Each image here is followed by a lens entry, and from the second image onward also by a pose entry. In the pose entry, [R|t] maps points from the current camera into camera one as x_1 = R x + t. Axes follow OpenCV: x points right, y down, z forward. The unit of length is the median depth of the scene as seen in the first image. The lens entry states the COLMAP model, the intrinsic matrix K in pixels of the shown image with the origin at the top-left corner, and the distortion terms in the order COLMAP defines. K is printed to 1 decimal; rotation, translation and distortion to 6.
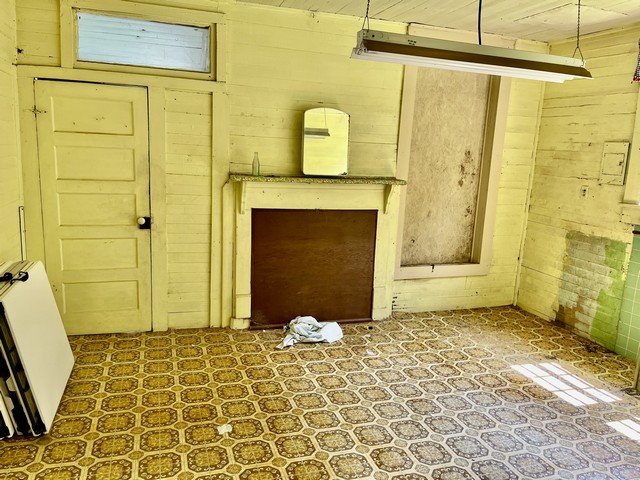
lens RADIAL K [[483.2, 0, 317.9], [0, 483.2, 239.2], [0, 0, 1]] dist [0.053323, -0.085431]
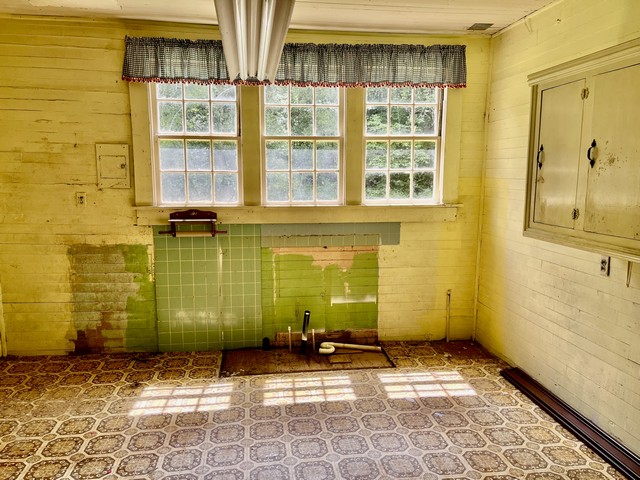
lens RADIAL K [[483.2, 0, 318.0], [0, 483.2, 241.5], [0, 0, 1]] dist [0.053323, -0.085431]
pose [[0.179189, -0.182192, 0.966797, -0.253800], [0.171962, 0.973375, 0.151559, -0.084001], [-0.968669, 0.139095, 0.205748, 0.418069]]
